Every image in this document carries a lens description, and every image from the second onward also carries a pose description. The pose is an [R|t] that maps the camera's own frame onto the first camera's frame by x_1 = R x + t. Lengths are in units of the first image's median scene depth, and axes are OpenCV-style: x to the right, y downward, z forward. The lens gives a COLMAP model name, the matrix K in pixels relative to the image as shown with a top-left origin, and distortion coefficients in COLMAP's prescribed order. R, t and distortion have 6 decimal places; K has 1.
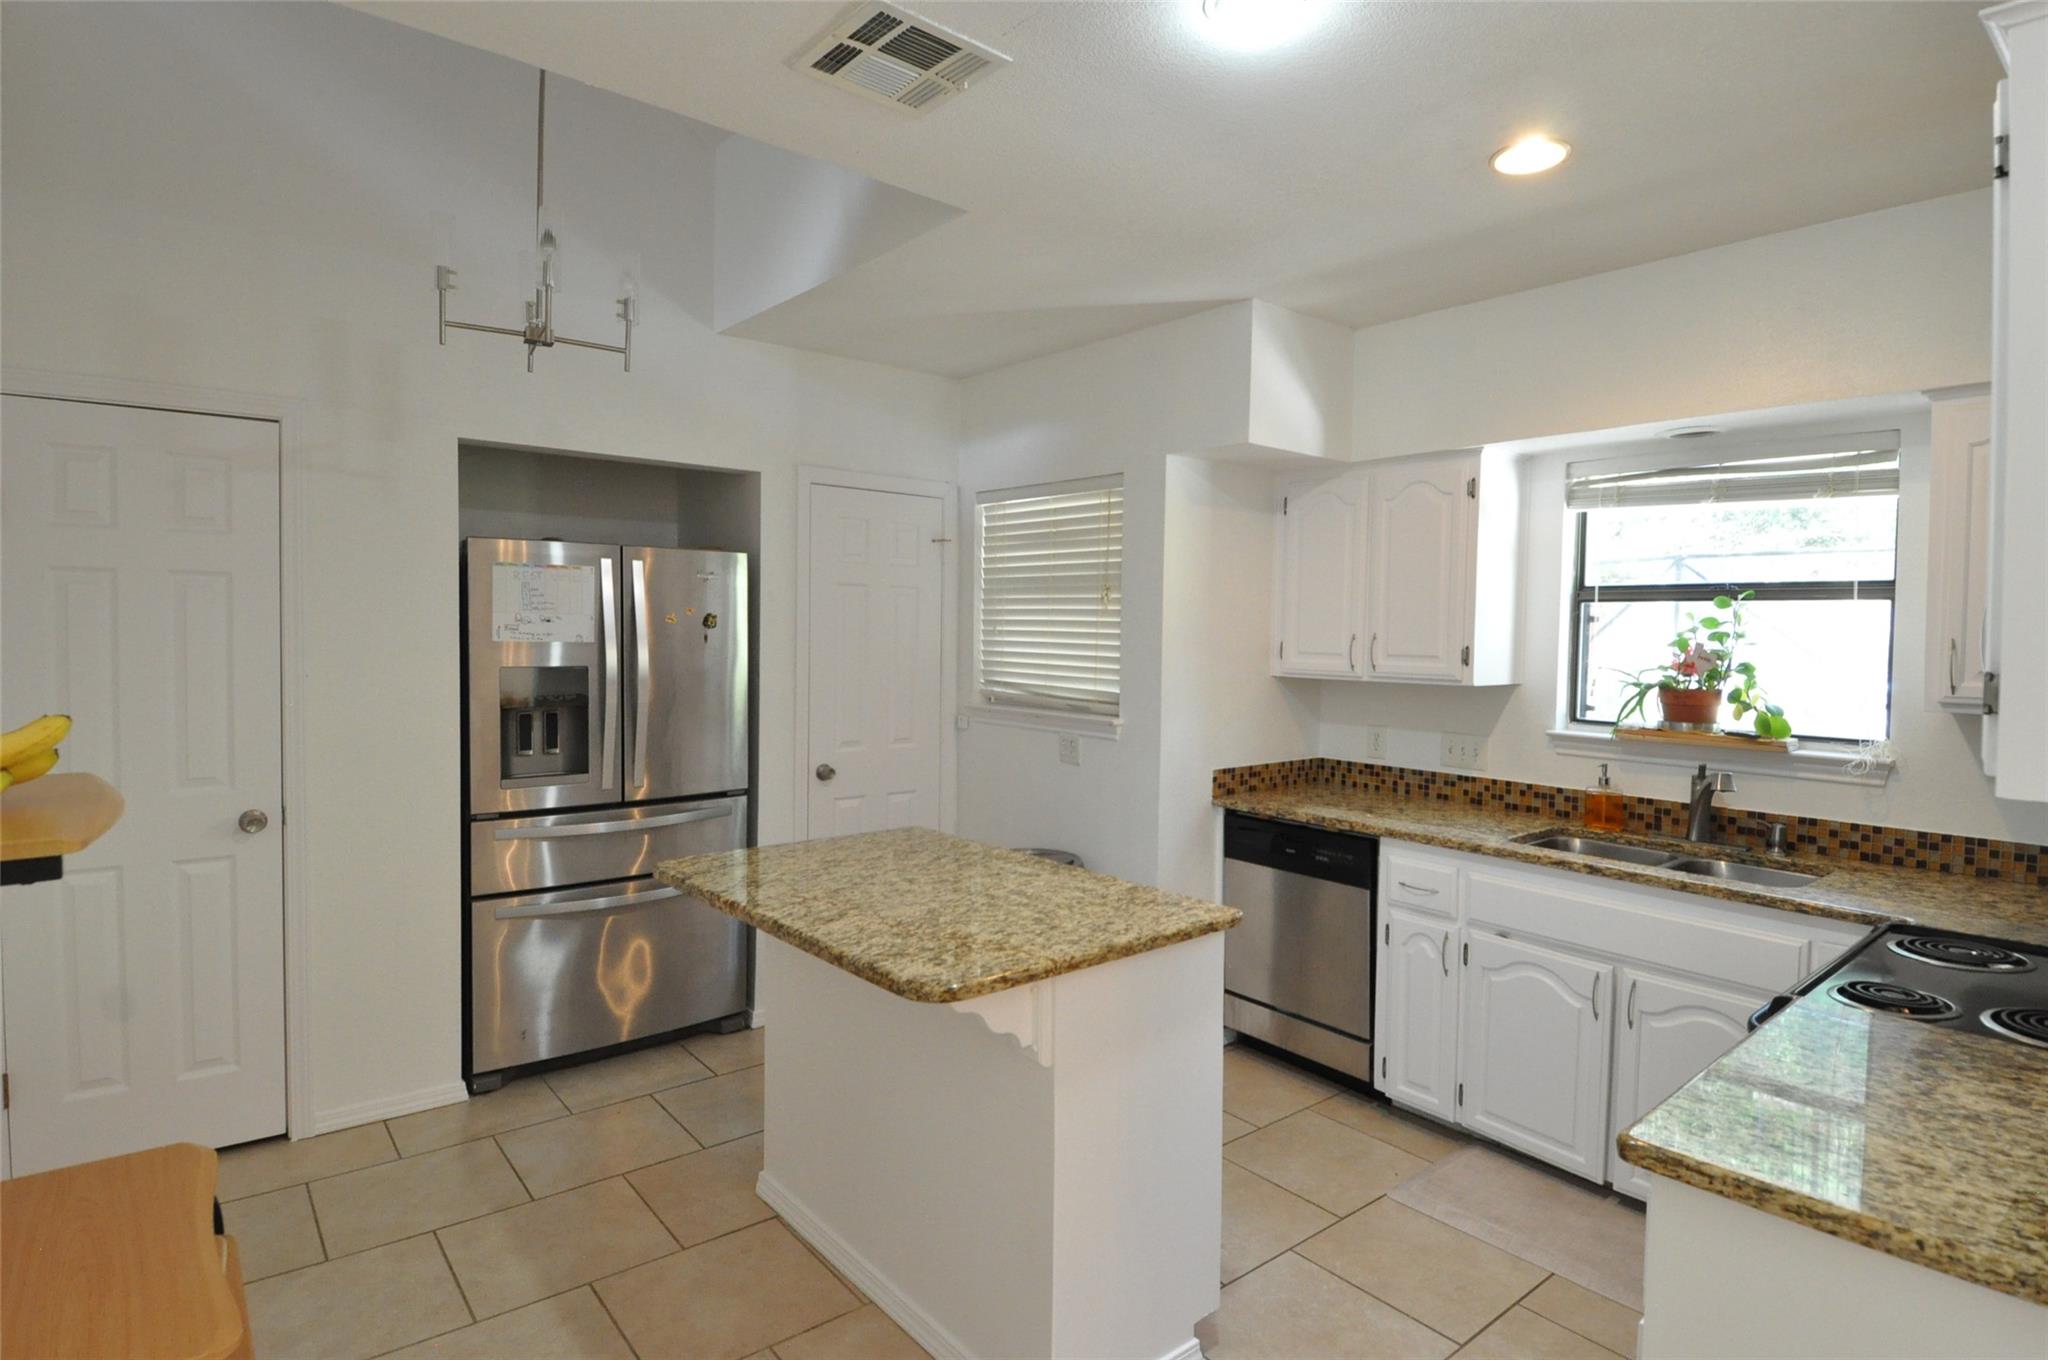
lens RADIAL K [[1071.8, 0, 1052.3], [0, 1071.8, 669.8], [0, 0, 1]] dist [0.057938, -0.059968]
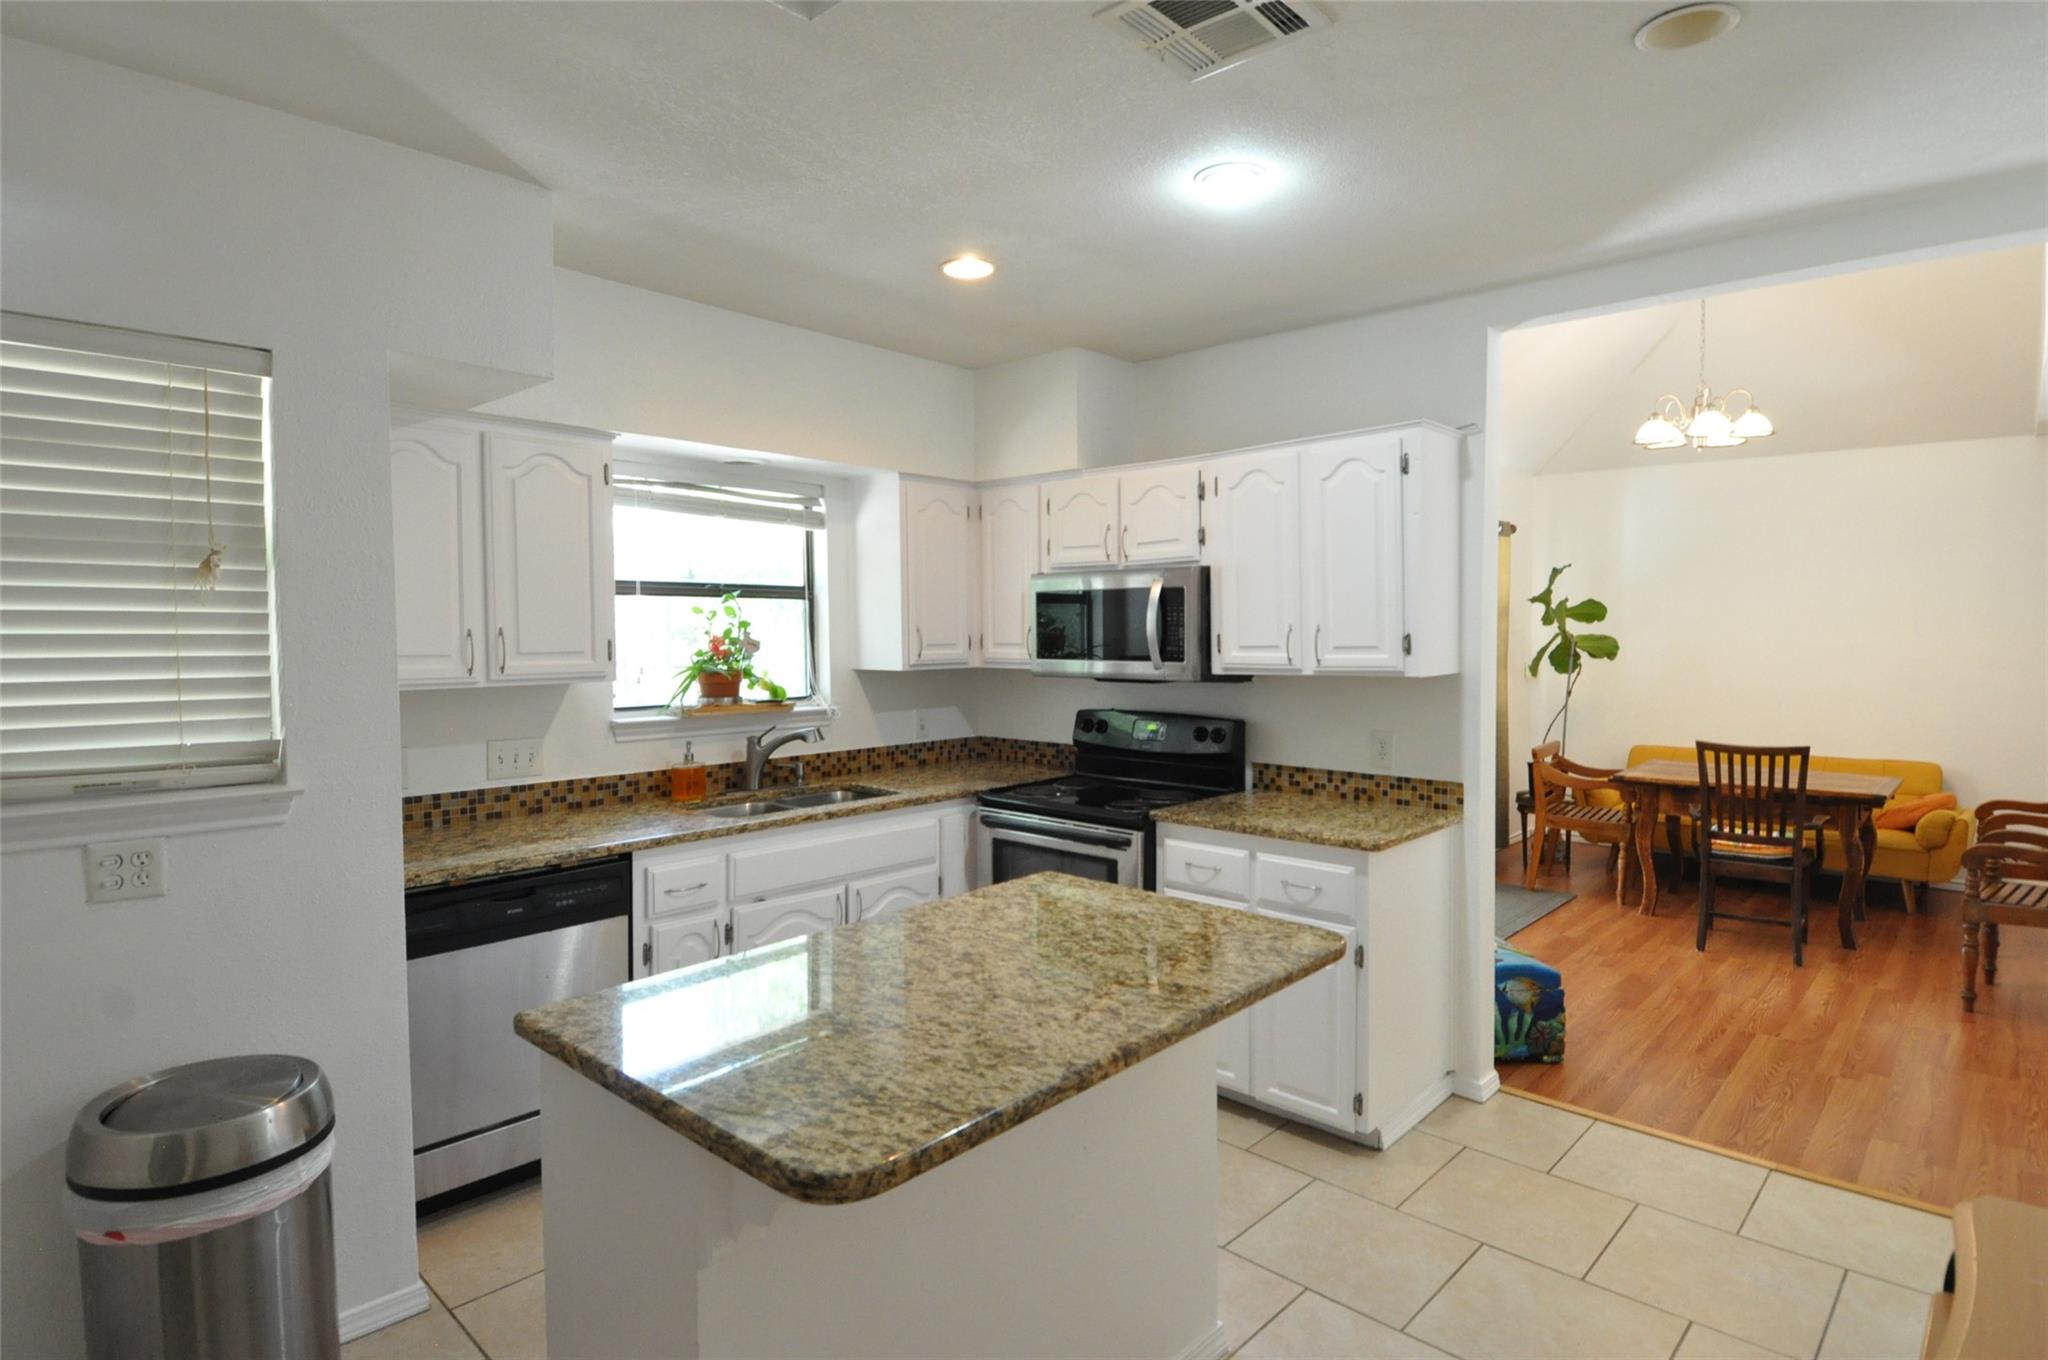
lens RADIAL K [[1071.8, 0, 1052.3], [0, 1071.8, 669.8], [0, 0, 1]] dist [0.057938, -0.059968]
pose [[-0.138167, -0.054141, 0.988928, -0.594421], [0.037270, 0.997513, 0.059818, -0.036960], [-0.989707, 0.045122, -0.135805, 0.716412]]
